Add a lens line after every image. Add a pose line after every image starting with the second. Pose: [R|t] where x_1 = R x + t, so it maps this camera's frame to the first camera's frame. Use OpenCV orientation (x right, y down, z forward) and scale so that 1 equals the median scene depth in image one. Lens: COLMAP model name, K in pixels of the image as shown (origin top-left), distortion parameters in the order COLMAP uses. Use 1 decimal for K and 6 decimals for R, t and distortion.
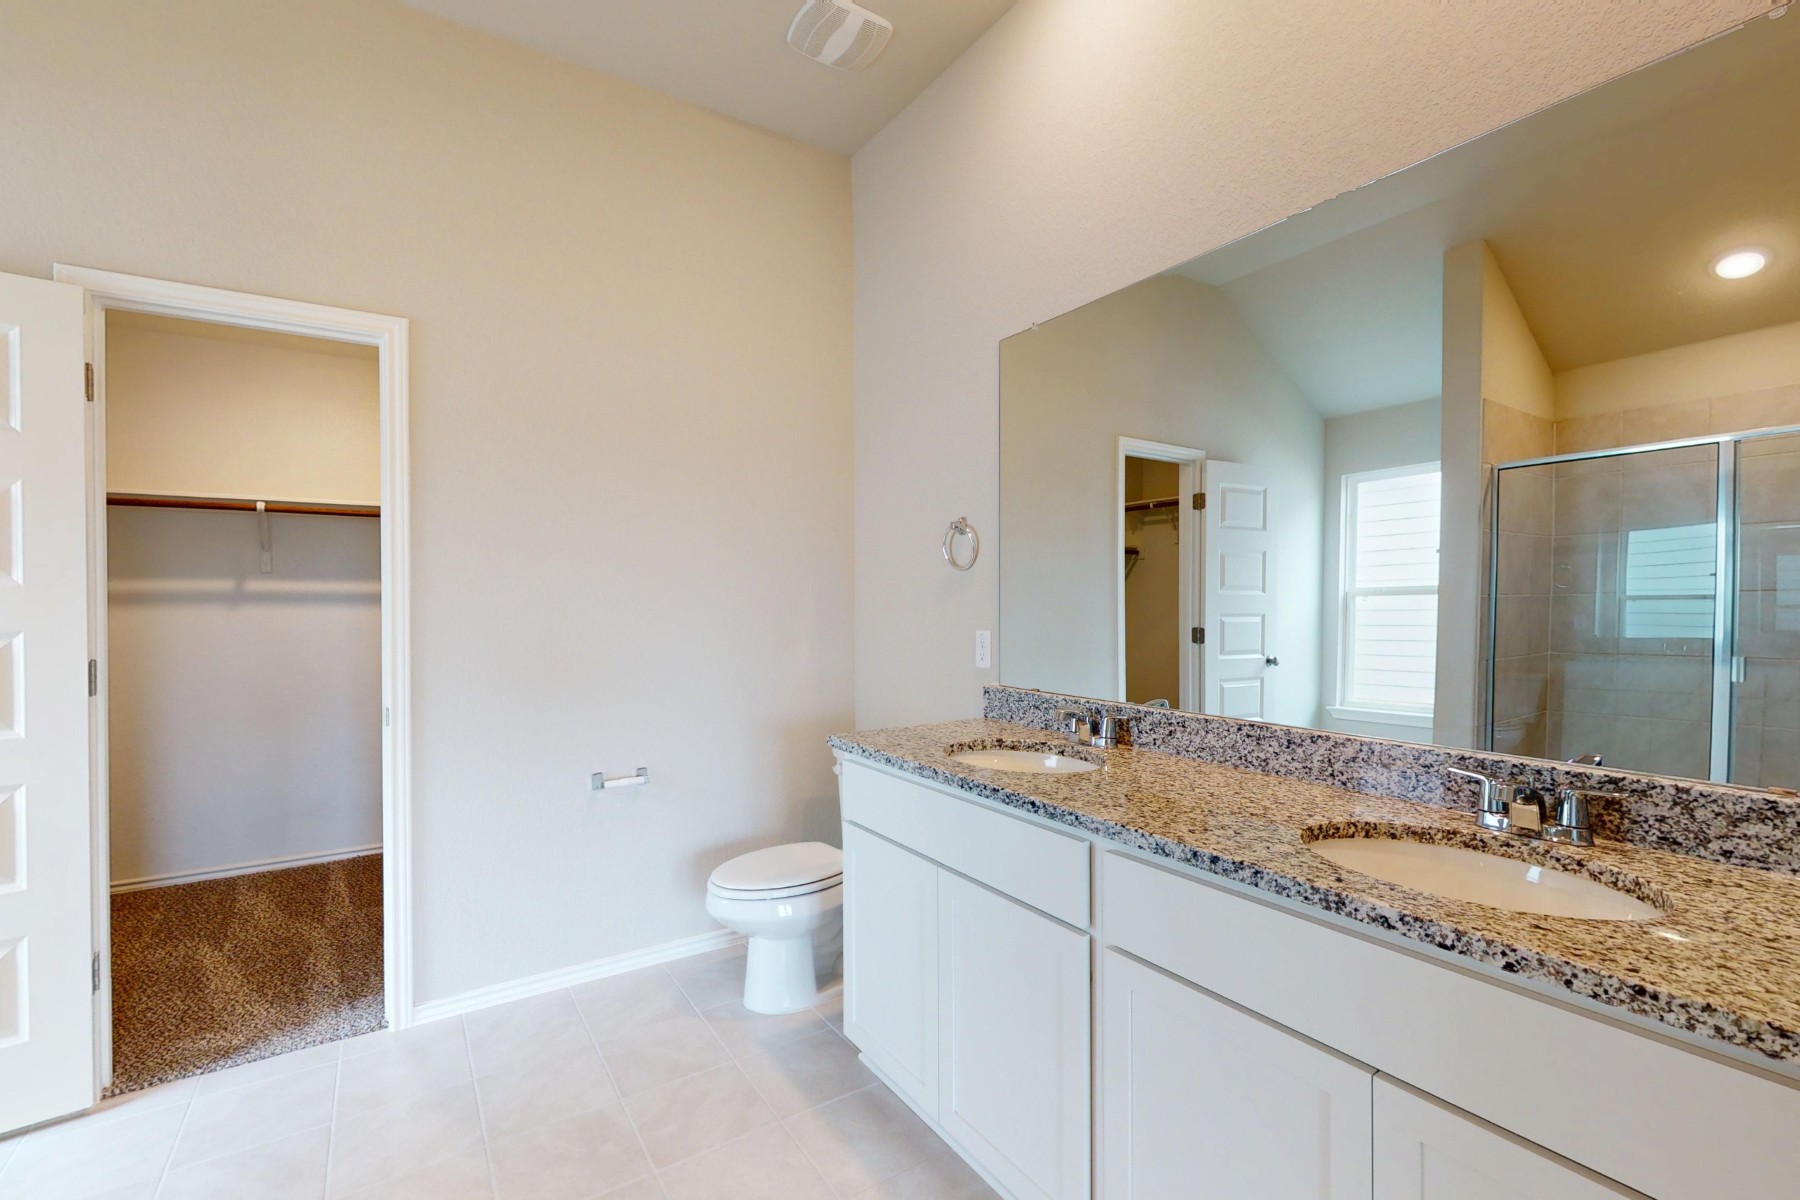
lens RADIAL K [[778.9, 0, 903.7], [0, 778.9, 602.9], [0, 0, 1]] dist [-0.000353, 0.000037]
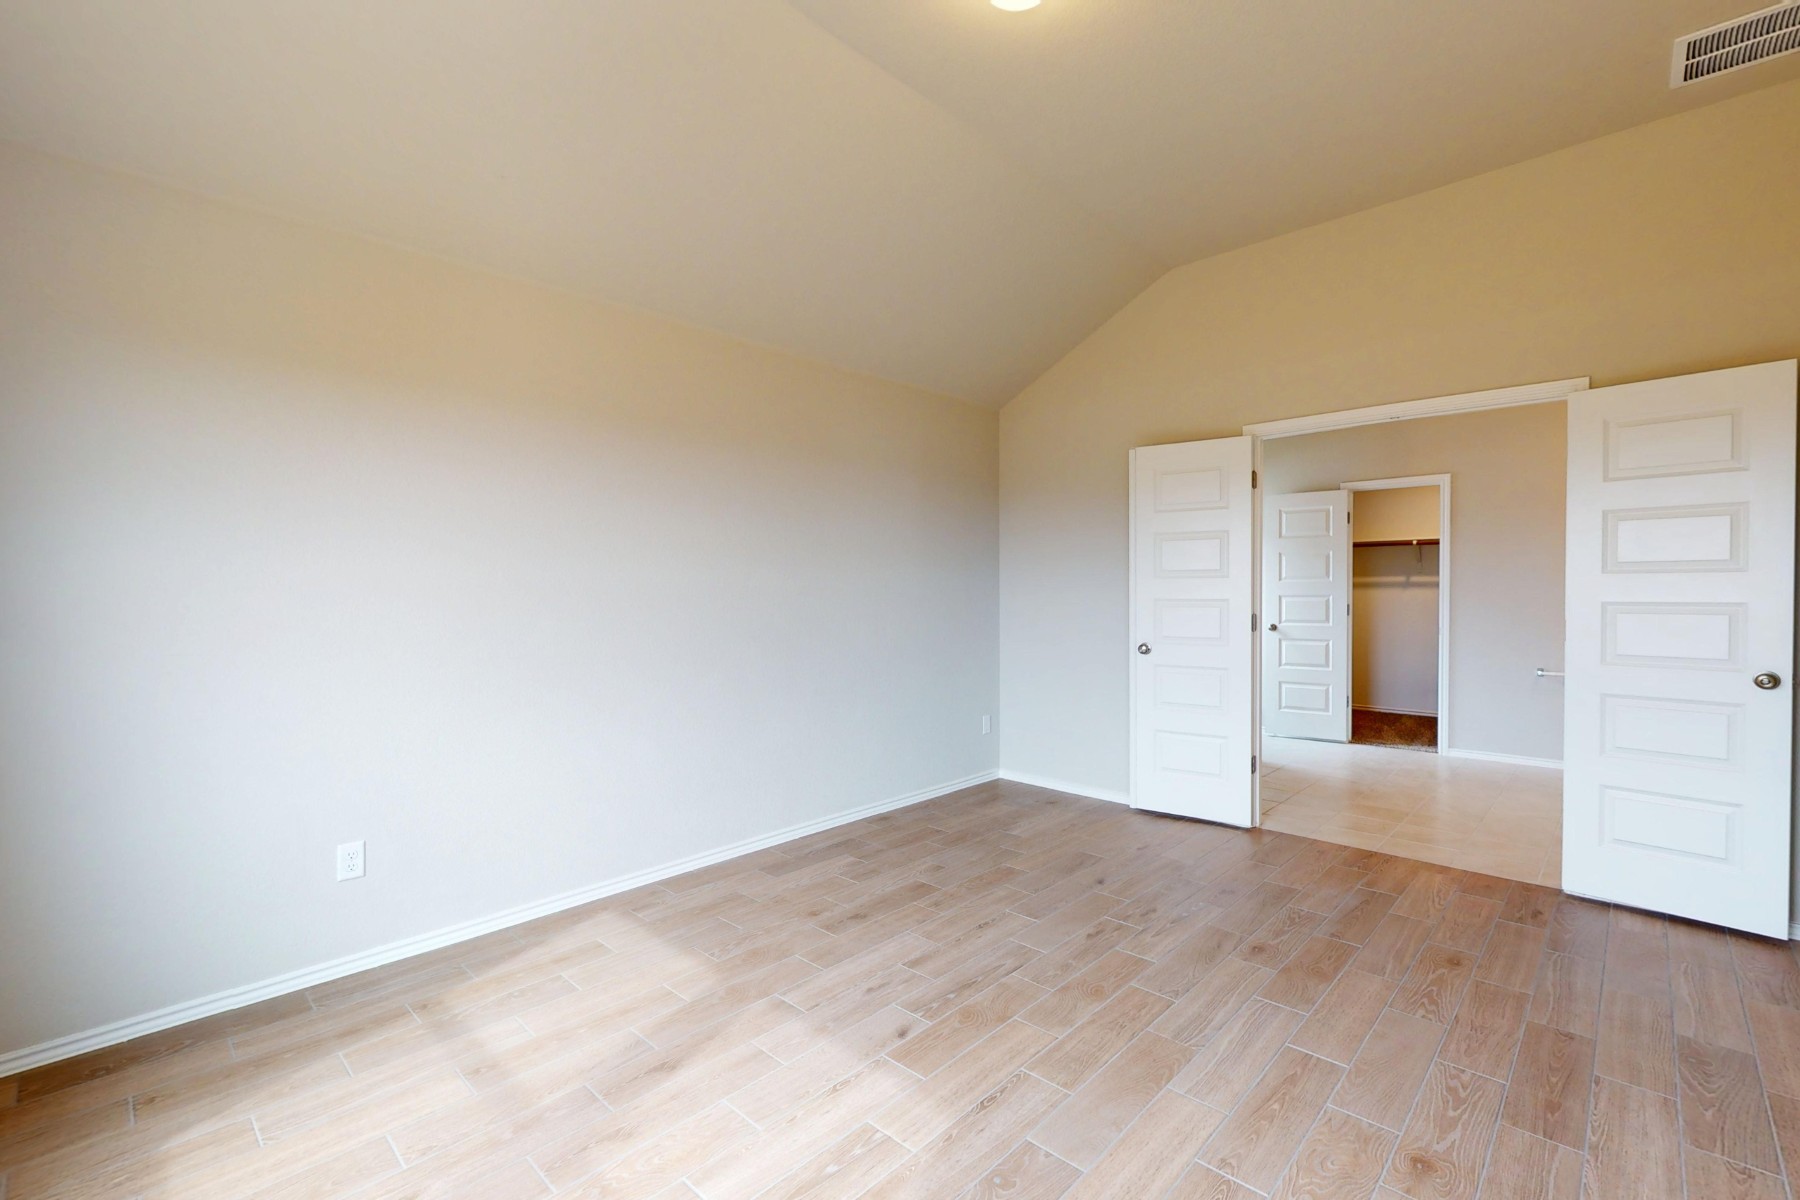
lens RADIAL K [[778.9, 0, 903.7], [0, 778.9, 602.9], [0, 0, 1]] dist [-0.000353, 0.000037]
pose [[0.220647, 0.016956, -0.975206, 1.395974], [-0.012216, 0.999818, 0.014620, 0.043326], [0.975277, 0.008687, 0.220814, -1.236267]]
